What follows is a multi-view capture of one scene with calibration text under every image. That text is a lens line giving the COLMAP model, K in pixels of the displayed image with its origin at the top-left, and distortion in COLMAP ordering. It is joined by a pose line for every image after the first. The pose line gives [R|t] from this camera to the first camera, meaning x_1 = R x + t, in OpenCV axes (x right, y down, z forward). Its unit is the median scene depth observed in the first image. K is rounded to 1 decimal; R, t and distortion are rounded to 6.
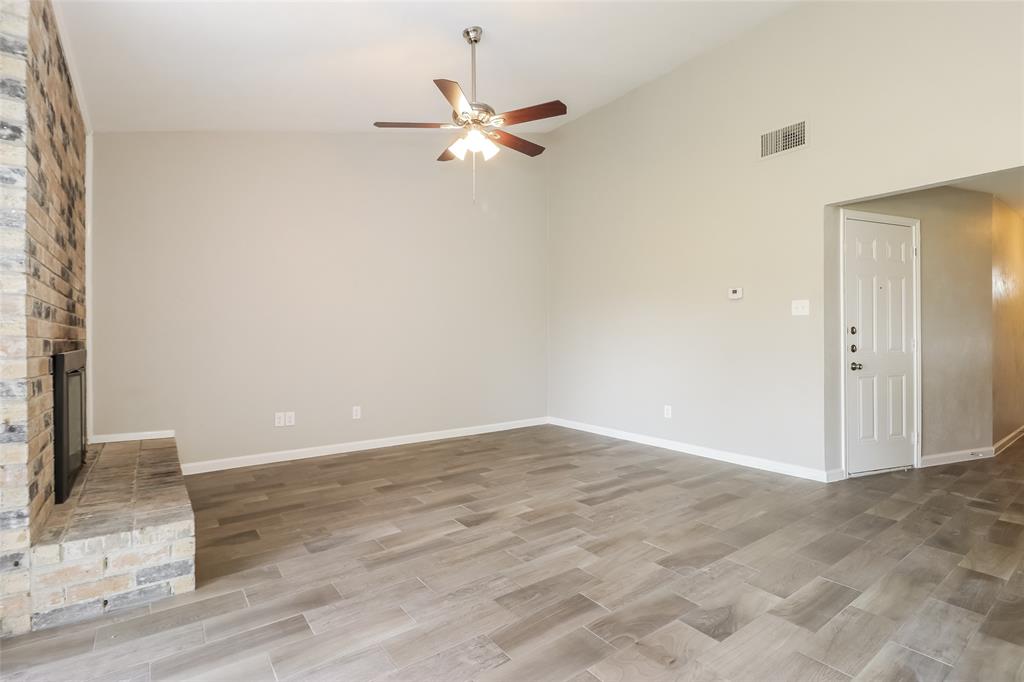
lens RADIAL K [[482.3, 0, 513.0], [0, 482.3, 338.4], [0, 0, 1]] dist [0.005822, -0.006219]
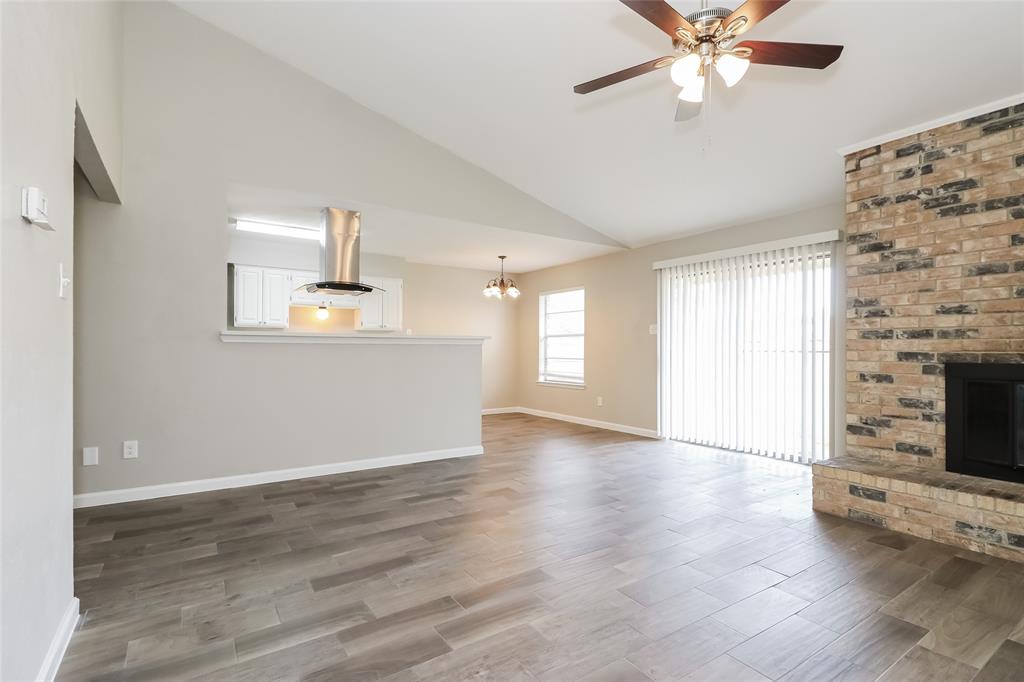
lens RADIAL K [[482.3, 0, 521.7], [0, 482.3, 348.0], [0, 0, 1]] dist [0.005822, -0.006219]
pose [[-0.999338, -0.002621, 0.036273, 0.179839], [-0.002731, 0.999992, -0.003001, 0.002193], [-0.036265, -0.003099, -0.999337, 1.961104]]
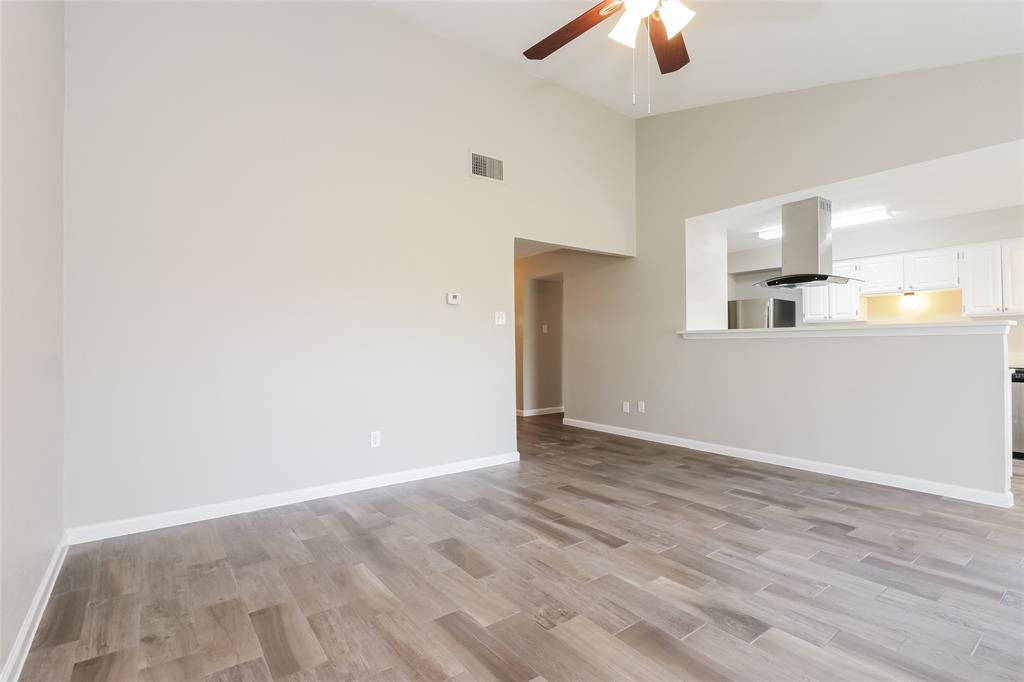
lens RADIAL K [[482.3, 0, 483.3], [0, 482.3, 338.2], [0, 0, 1]] dist [0.005822, -0.006219]
pose [[0.024739, 0.012666, 0.999614, -0.767996], [0.004992, 0.999906, -0.012793, 0.000633], [-0.999681, 0.005306, 0.024674, 1.369938]]
